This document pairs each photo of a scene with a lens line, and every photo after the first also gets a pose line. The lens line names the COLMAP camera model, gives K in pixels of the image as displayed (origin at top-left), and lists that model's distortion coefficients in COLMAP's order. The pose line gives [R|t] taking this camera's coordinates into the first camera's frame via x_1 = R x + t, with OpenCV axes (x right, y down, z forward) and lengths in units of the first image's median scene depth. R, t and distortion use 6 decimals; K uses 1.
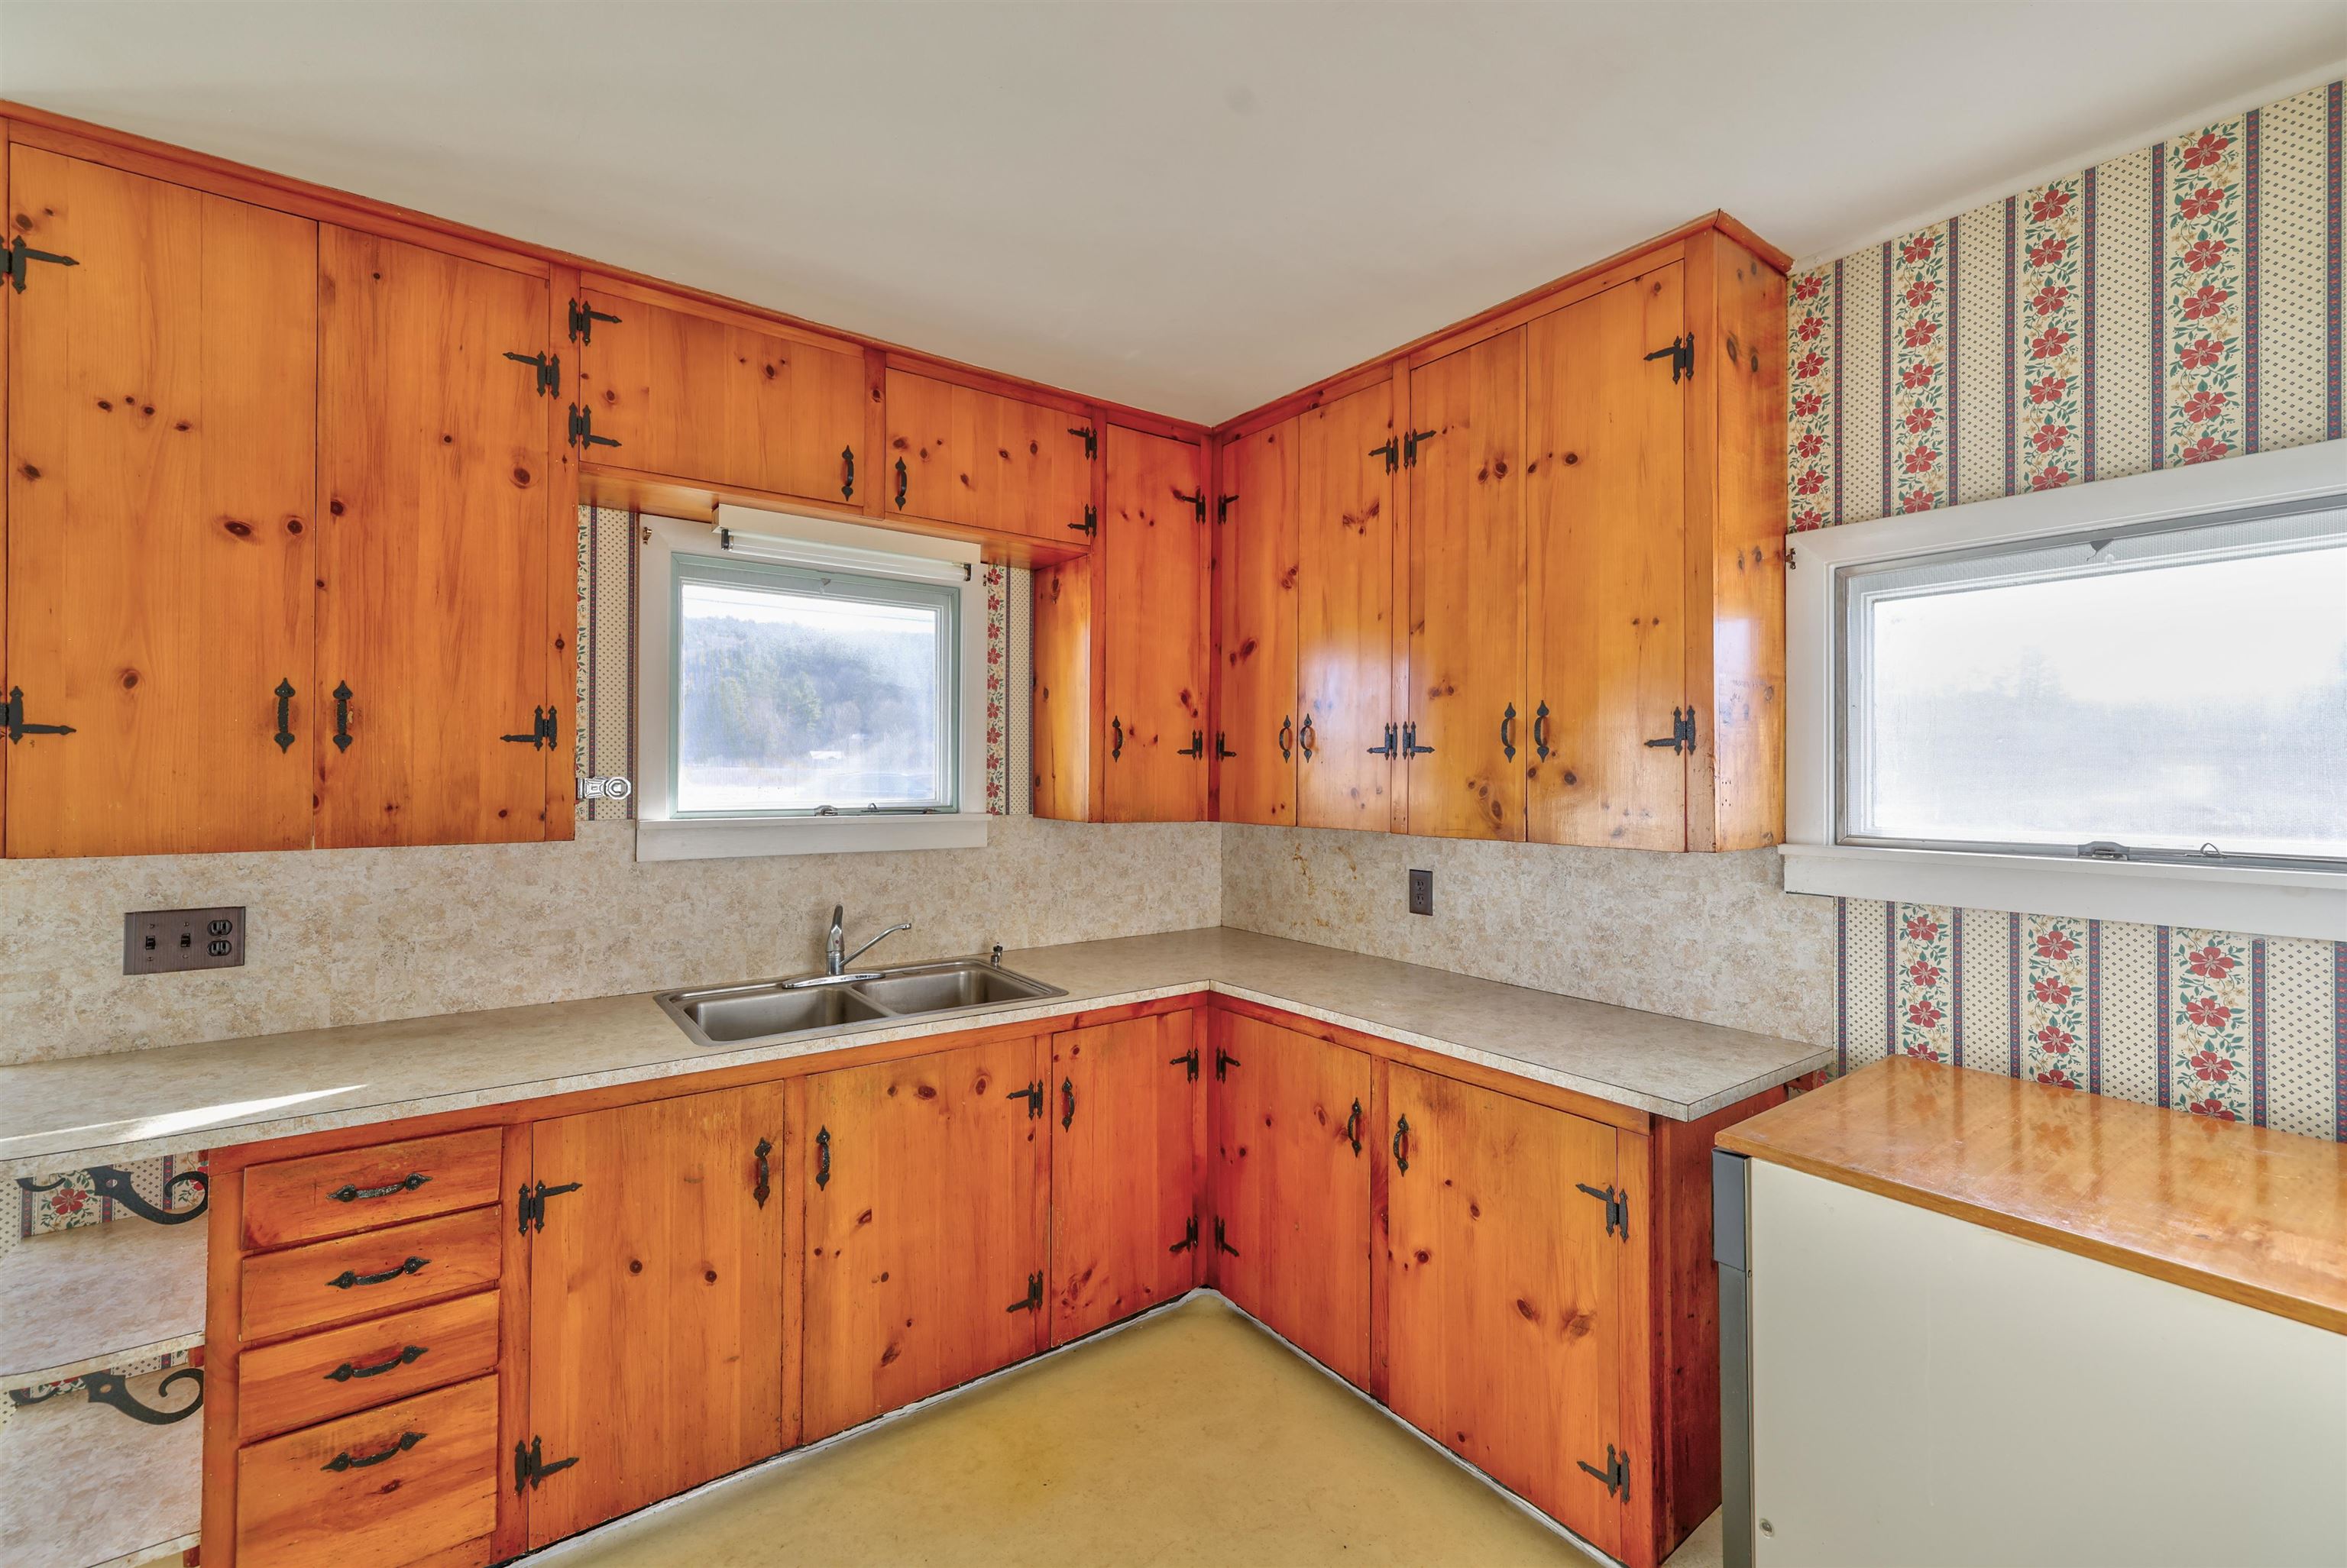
lens RADIAL K [[983.3, 0, 1150.9], [0, 983.3, 769.4], [0, 0, 1]] dist [0.007058, 0.000232]
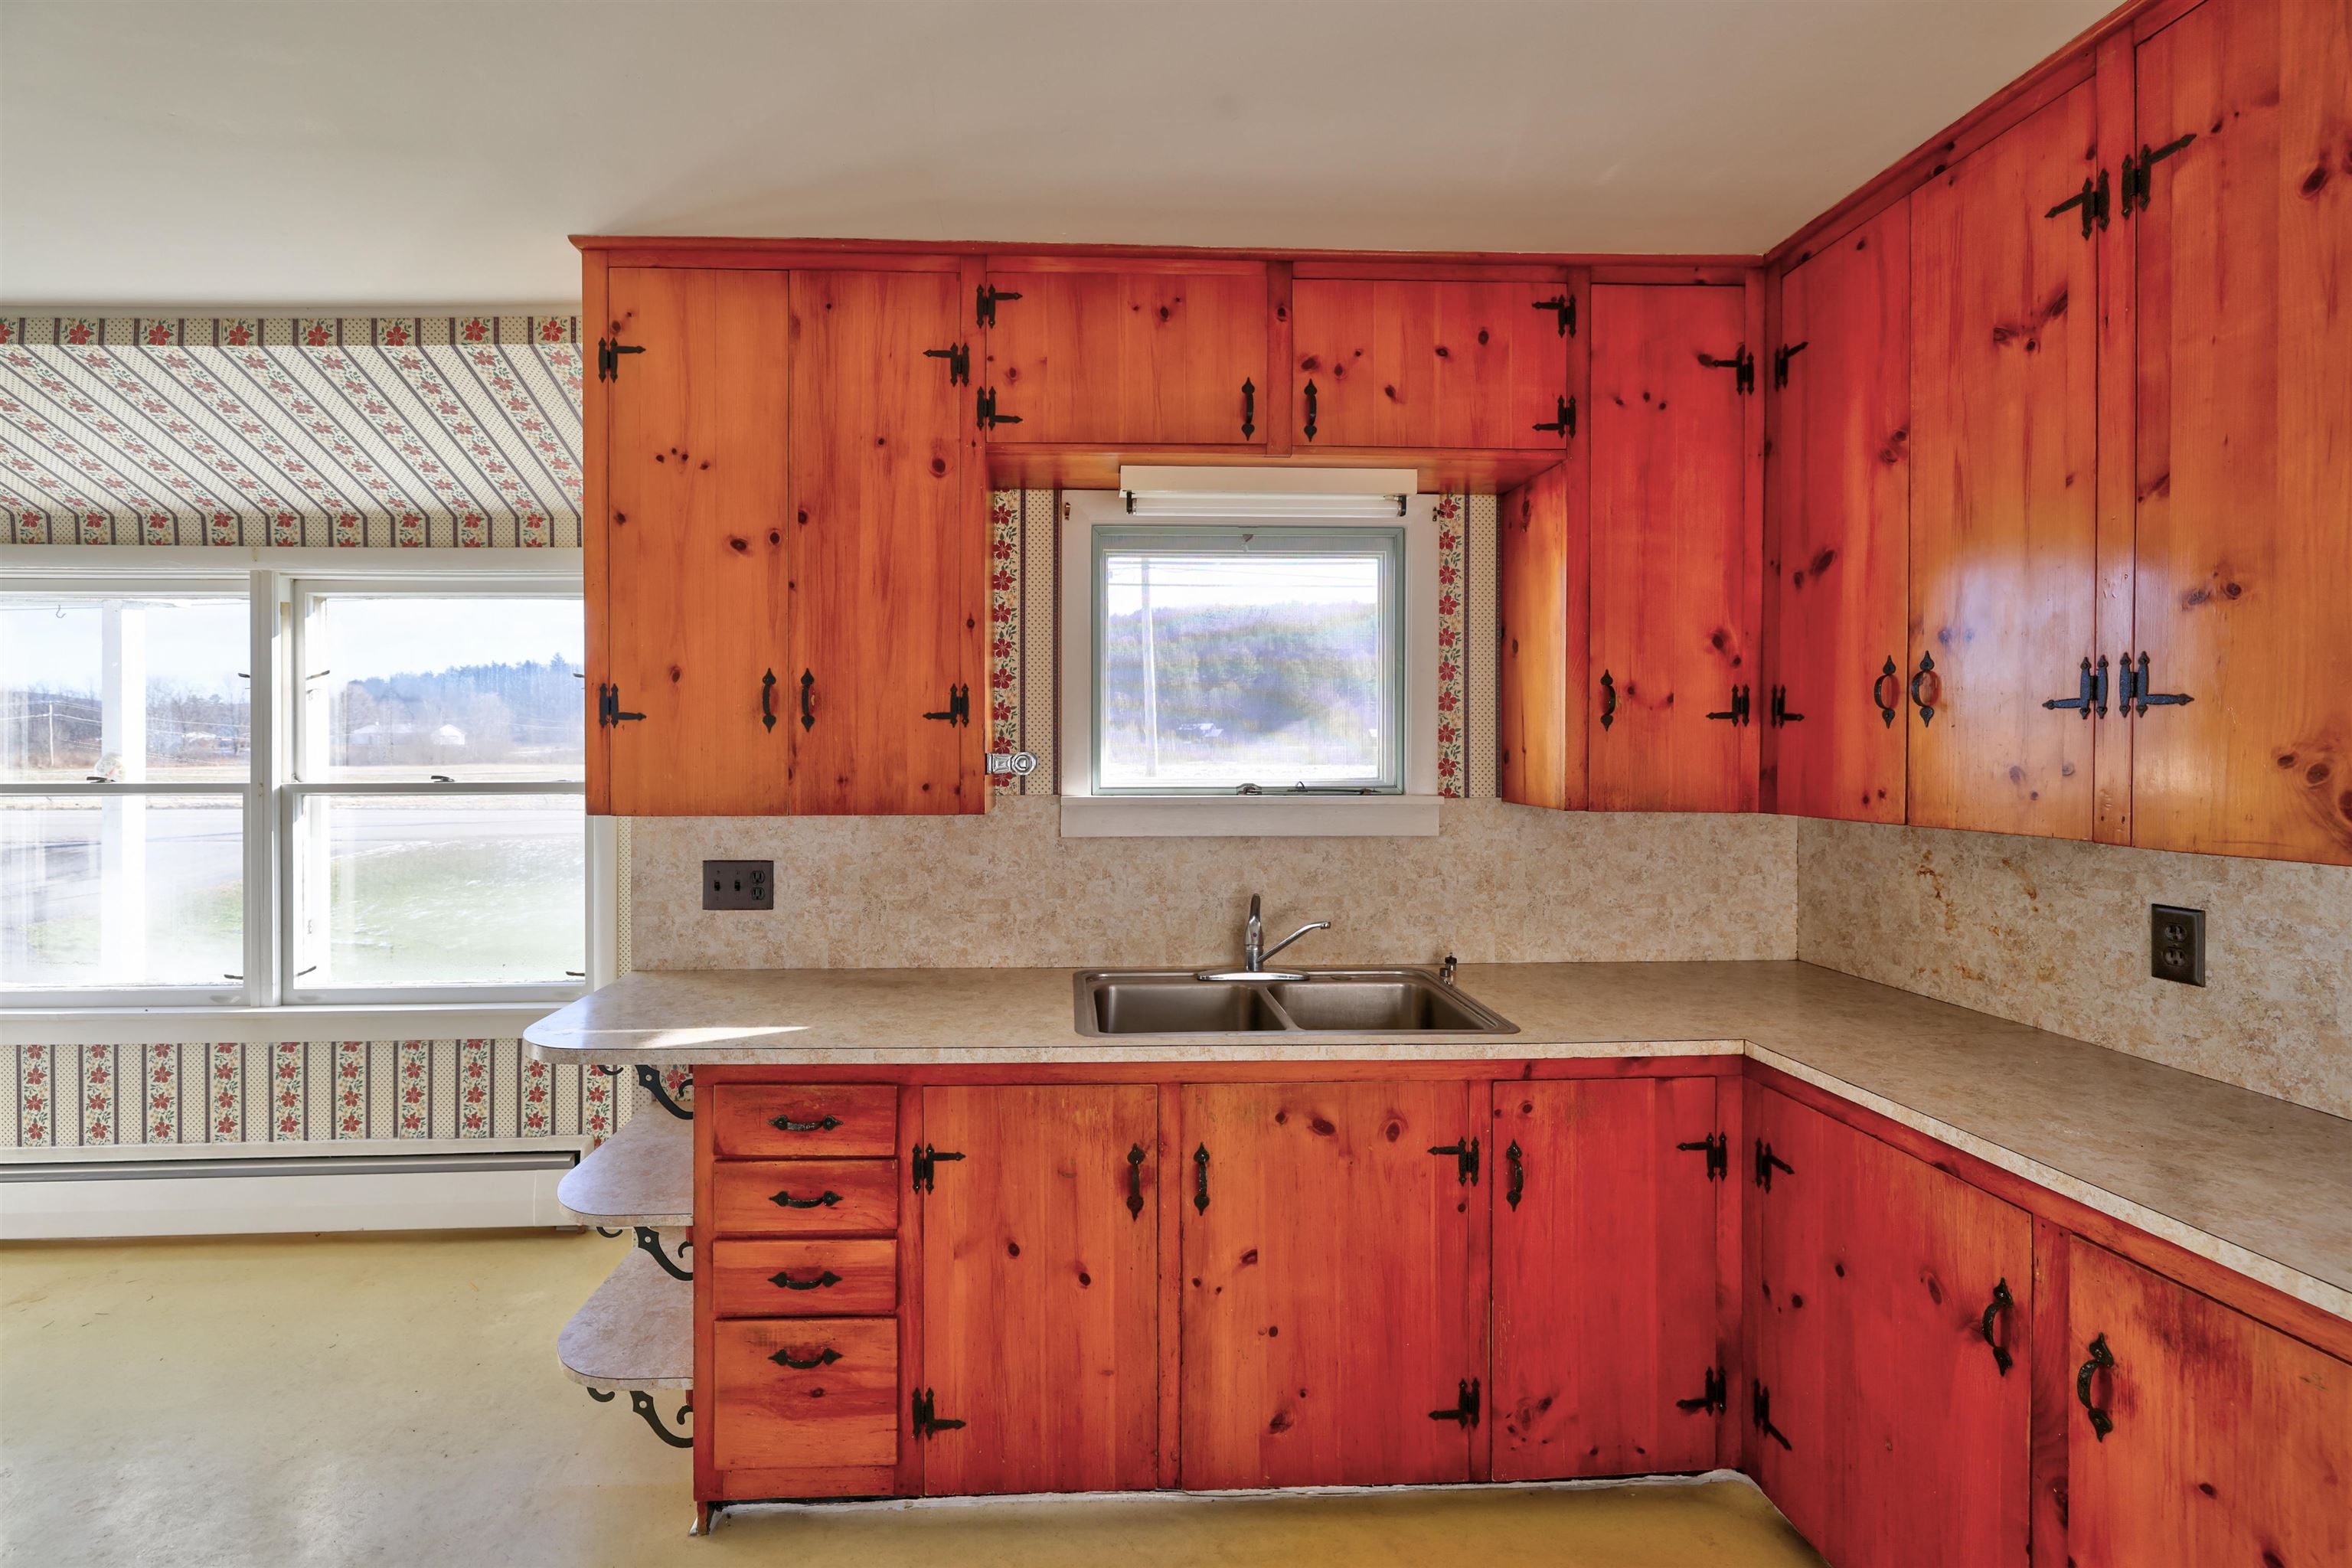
lens RADIAL K [[1007.9, 0, 1105.5], [0, 1007.9, 755.9], [0, 0, 1]] dist [-0.002411, 0.000037]
pose [[0.832138, -0.002184, -0.554564, 0.090538], [0.006862, 0.999956, 0.006358, 0.004955], [0.554526, -0.009096, 0.832117, 0.177445]]
